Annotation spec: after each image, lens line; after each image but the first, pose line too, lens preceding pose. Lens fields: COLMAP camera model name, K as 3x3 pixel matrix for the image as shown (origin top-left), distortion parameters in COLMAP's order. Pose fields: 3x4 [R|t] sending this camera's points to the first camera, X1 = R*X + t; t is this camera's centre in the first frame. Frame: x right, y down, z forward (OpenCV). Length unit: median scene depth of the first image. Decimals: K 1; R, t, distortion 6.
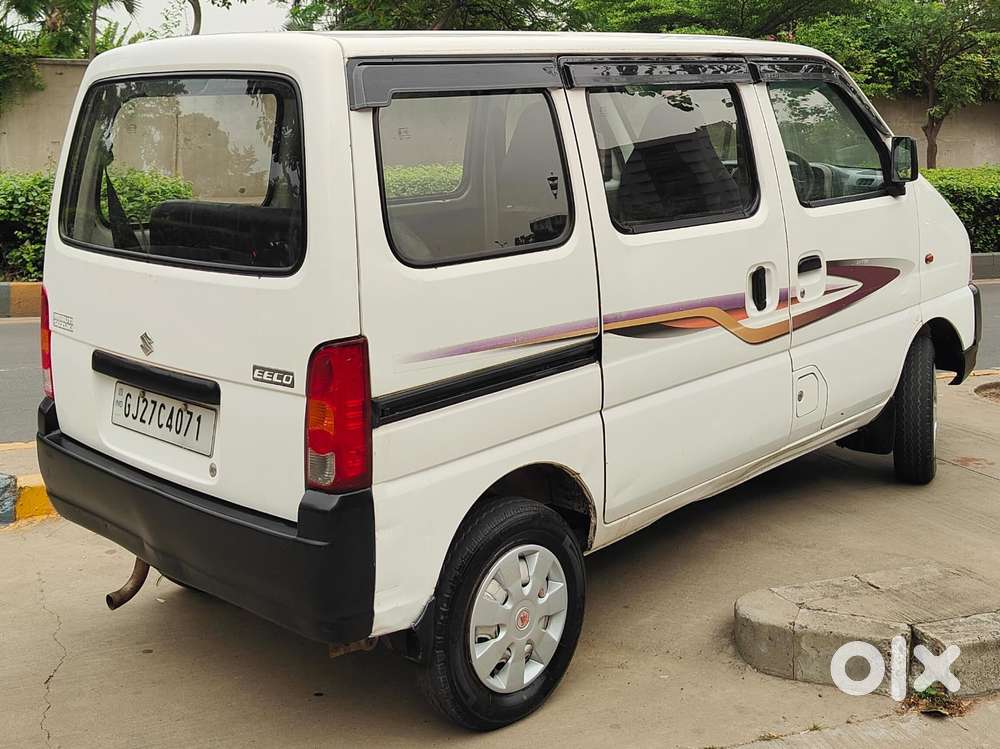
lens RADIAL K [[1125.5, 0, 500.0], [0, 1125.5, 374.5], [0, 0, 1]] dist [0.007181, 0.037993]
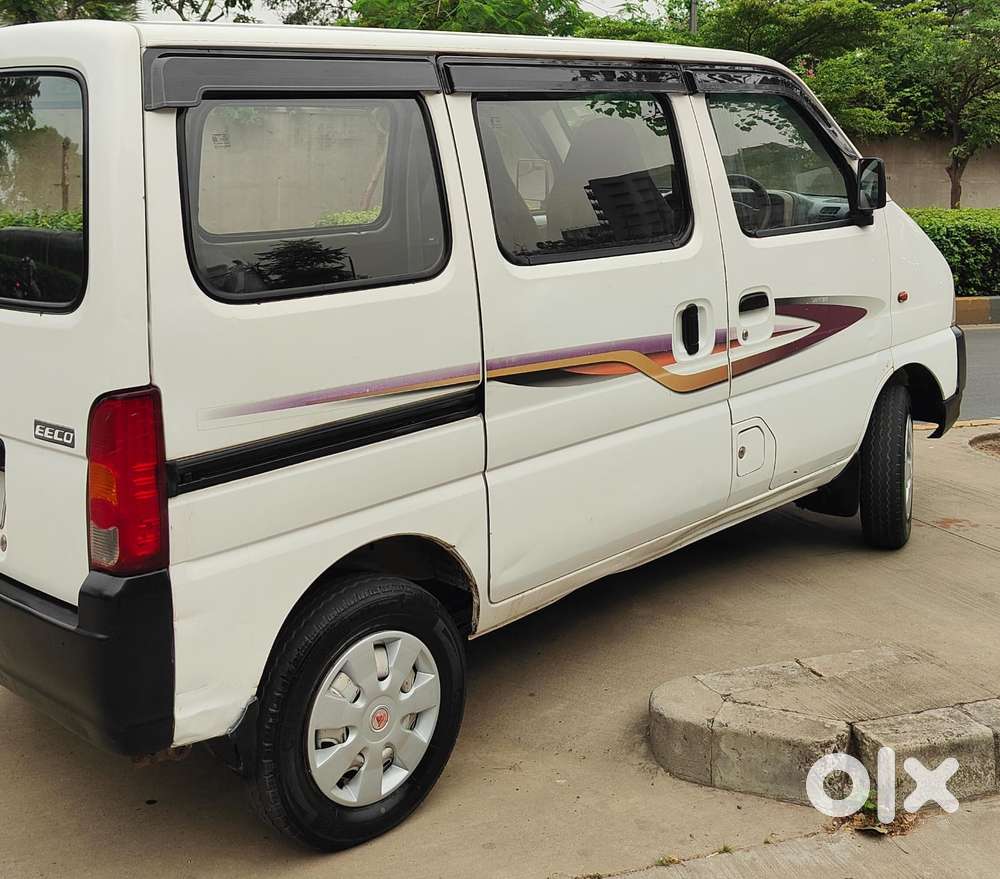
lens RADIAL K [[1116.2, 0, 500.0], [0, 1116.2, 439.5], [0, 0, 1]] dist [-0.002418, 0.046311]
pose [[0.999640, 0.002031, -0.026765, 0.121651], [-0.001552, 0.999839, 0.017886, -0.007590], [0.026797, -0.017838, 0.999482, 0.152086]]
